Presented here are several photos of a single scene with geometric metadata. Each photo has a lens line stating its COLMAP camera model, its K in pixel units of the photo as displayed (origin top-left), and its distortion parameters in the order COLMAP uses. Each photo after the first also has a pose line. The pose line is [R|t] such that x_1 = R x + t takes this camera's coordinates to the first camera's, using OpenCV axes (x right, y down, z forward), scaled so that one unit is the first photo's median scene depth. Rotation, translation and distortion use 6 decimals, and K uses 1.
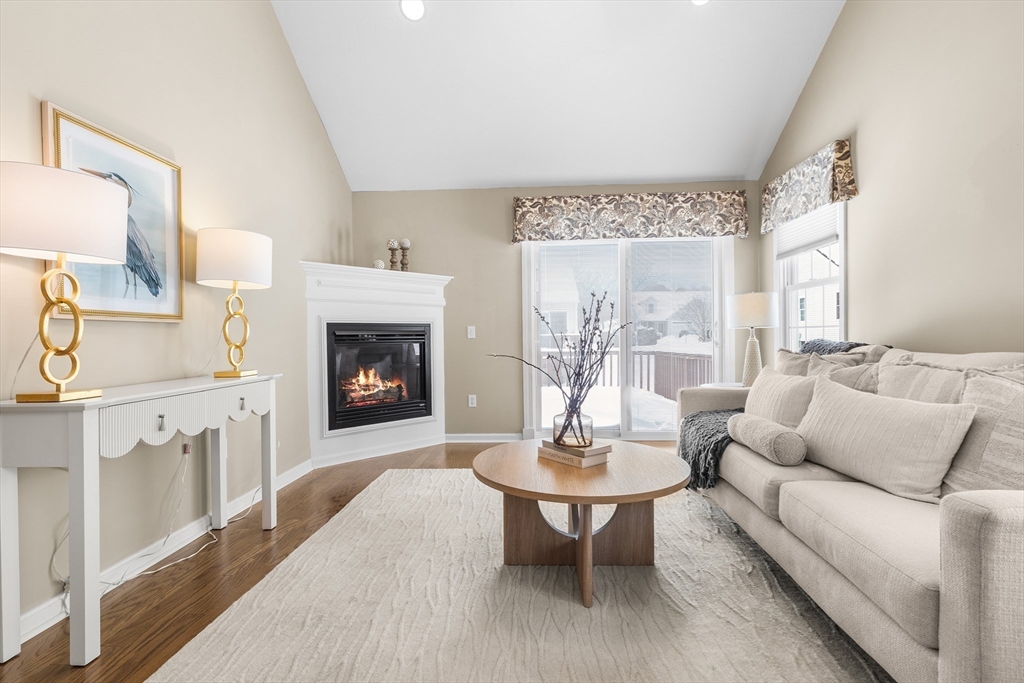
lens RADIAL K [[460.0, 0, 511.8], [0, 460.0, 339.0], [0, 0, 1]] dist [0.002069, -0.001151]
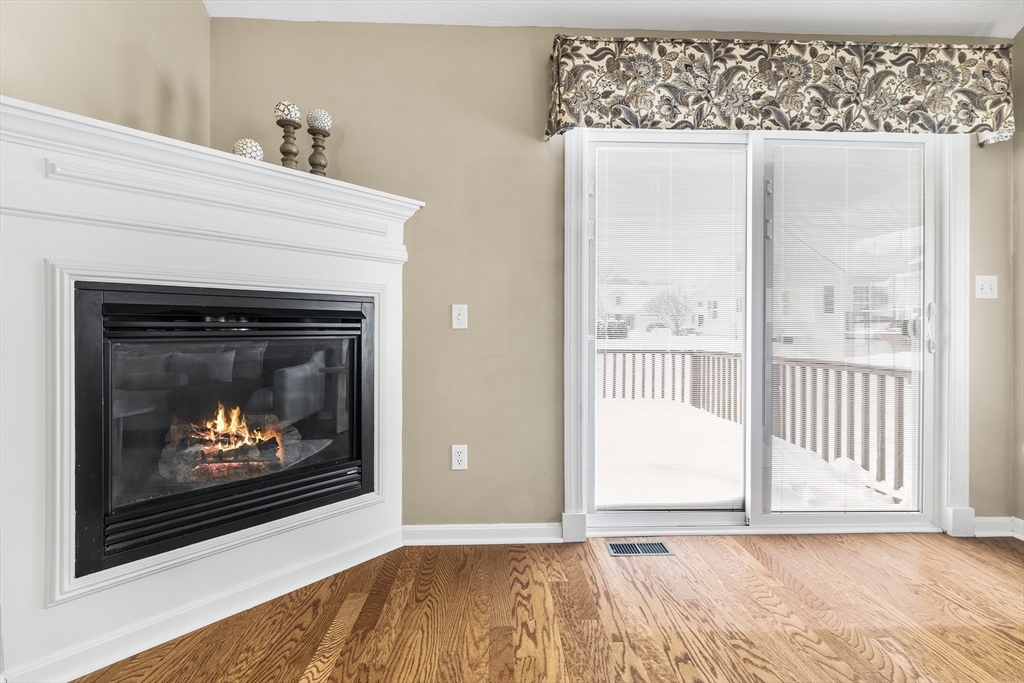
lens RADIAL K [[460.0, 0, 514.8], [0, 460.0, 327.4], [0, 0, 1]] dist [0.002069, -0.001151]
pose [[0.995881, 0.015644, 0.089314, -0.078050], [-0.015090, 0.999862, -0.006879, -0.000843], [-0.089410, 0.005503, 0.995980, 0.540097]]
